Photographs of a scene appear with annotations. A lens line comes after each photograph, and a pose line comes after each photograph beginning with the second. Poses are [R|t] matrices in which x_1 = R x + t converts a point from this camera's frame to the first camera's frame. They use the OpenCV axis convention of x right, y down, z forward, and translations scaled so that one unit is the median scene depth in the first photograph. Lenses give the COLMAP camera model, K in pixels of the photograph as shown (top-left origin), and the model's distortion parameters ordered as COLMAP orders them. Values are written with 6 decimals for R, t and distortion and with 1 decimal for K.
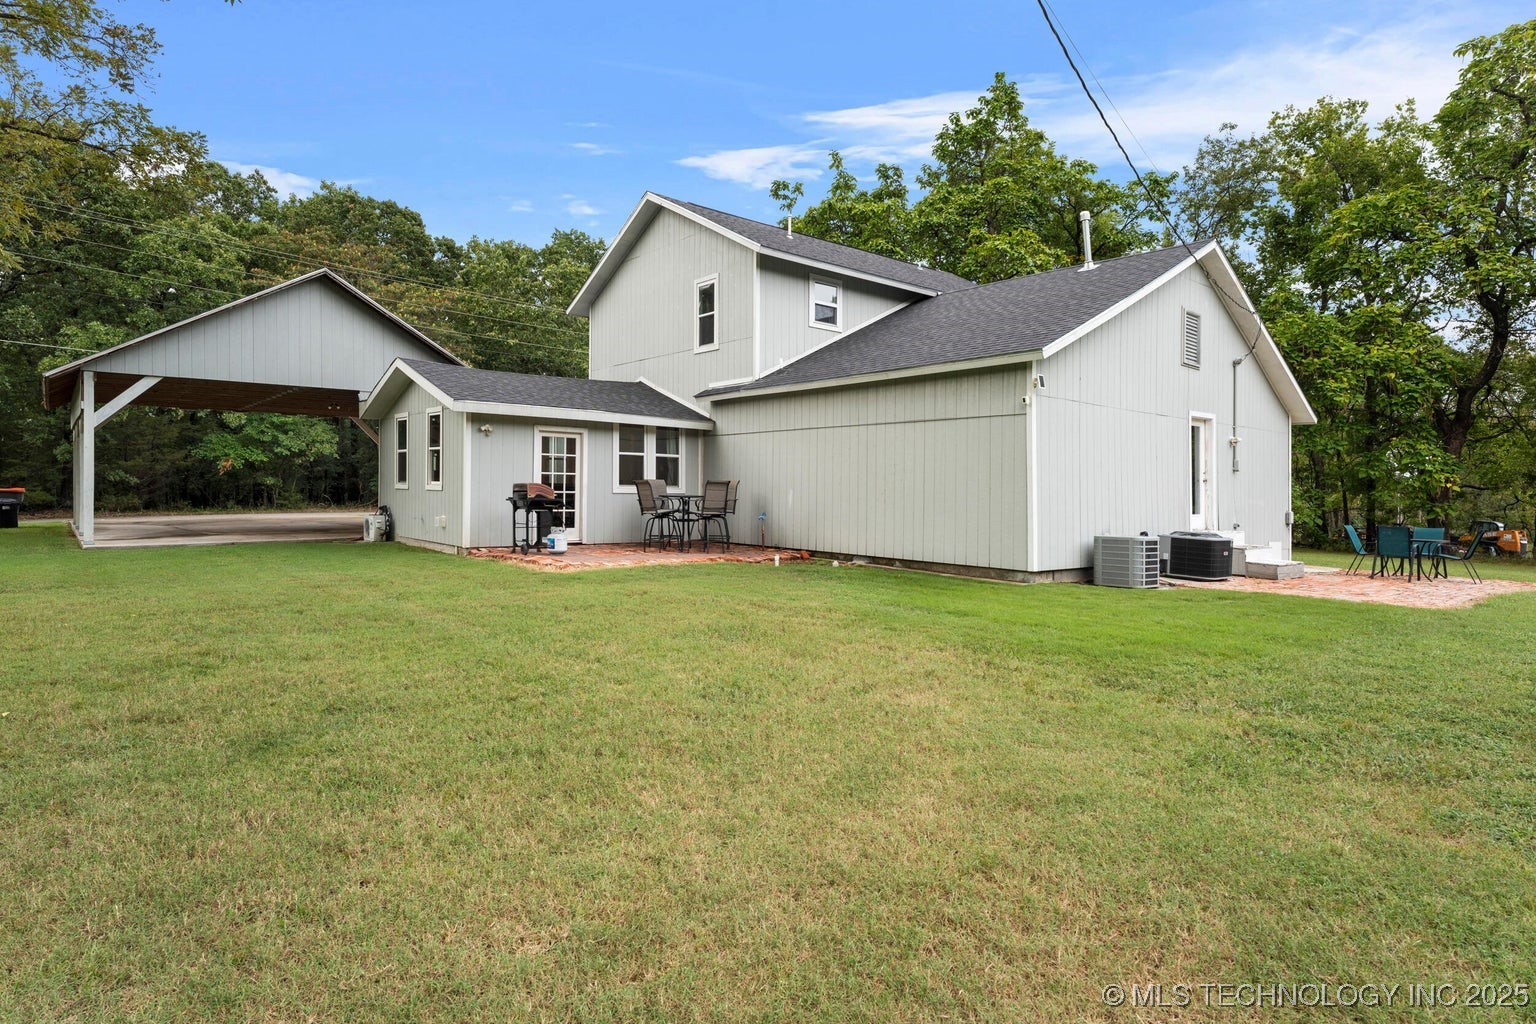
lens RADIAL K [[852.7, 0, 768.0], [0, 852.7, 512.0], [0, 0, 1]] dist [0.000319, -0.000313]
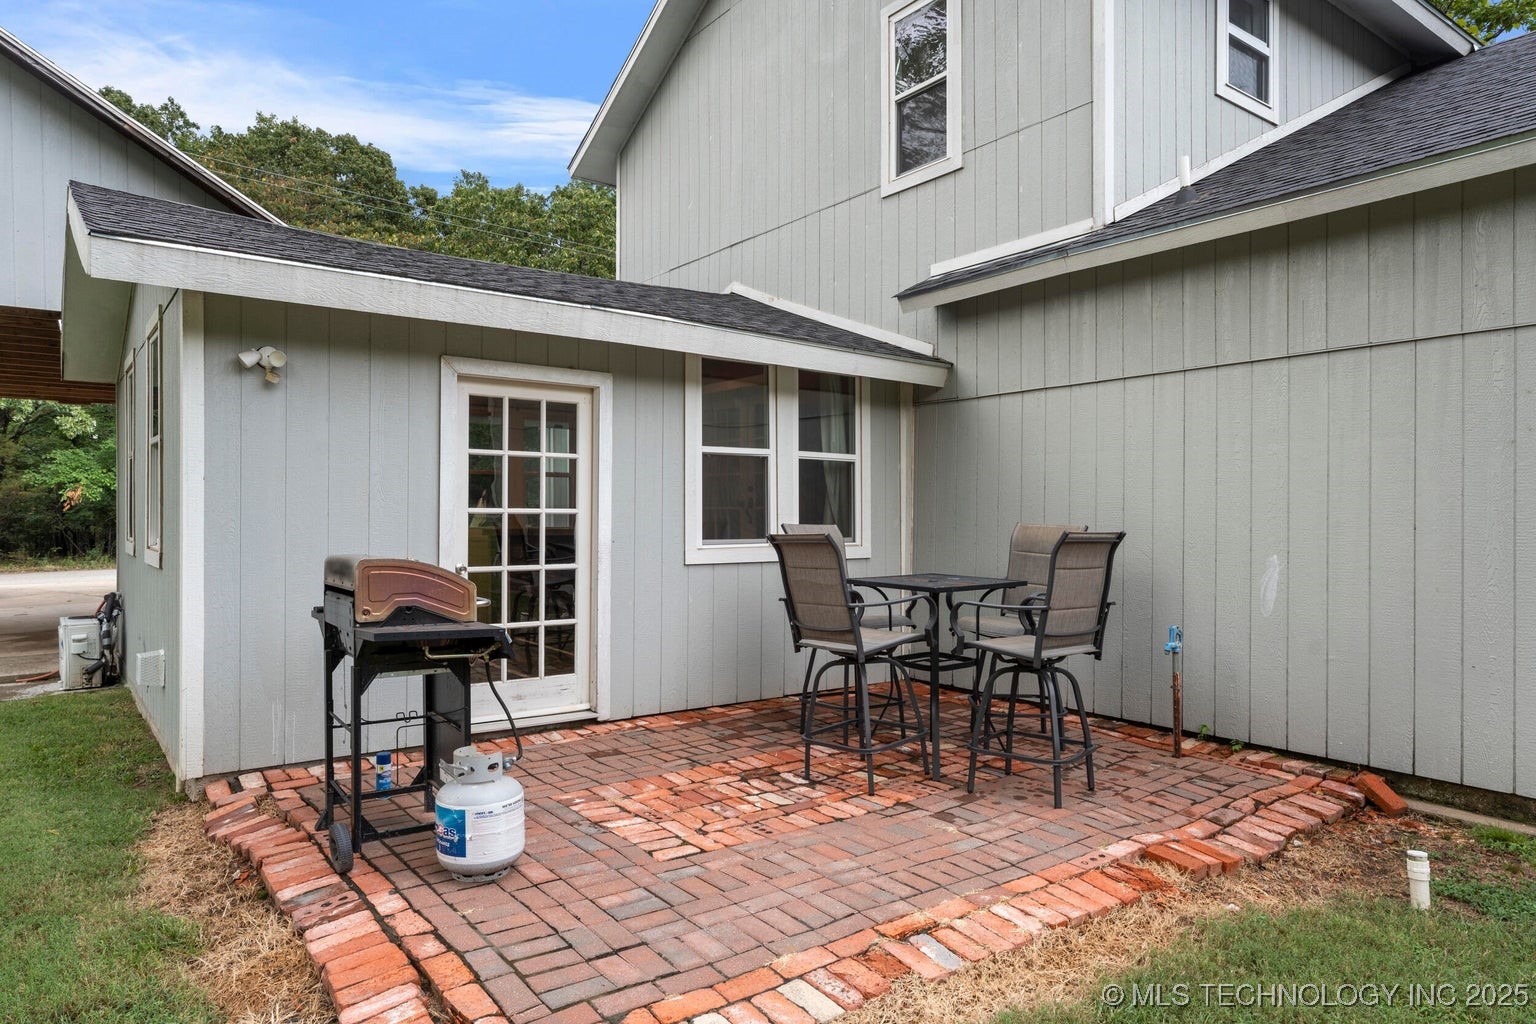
lens RADIAL K [[976.8, 0, 768.0], [0, 976.8, 512.0], [0, 0, 1]] dist [0.000078, 0.000798]
pose [[0.998470, -0.012356, -0.053903, -0.123987], [0.010746, 0.999490, -0.030058, -0.030357], [0.054247, 0.029433, 0.998094, 0.592311]]
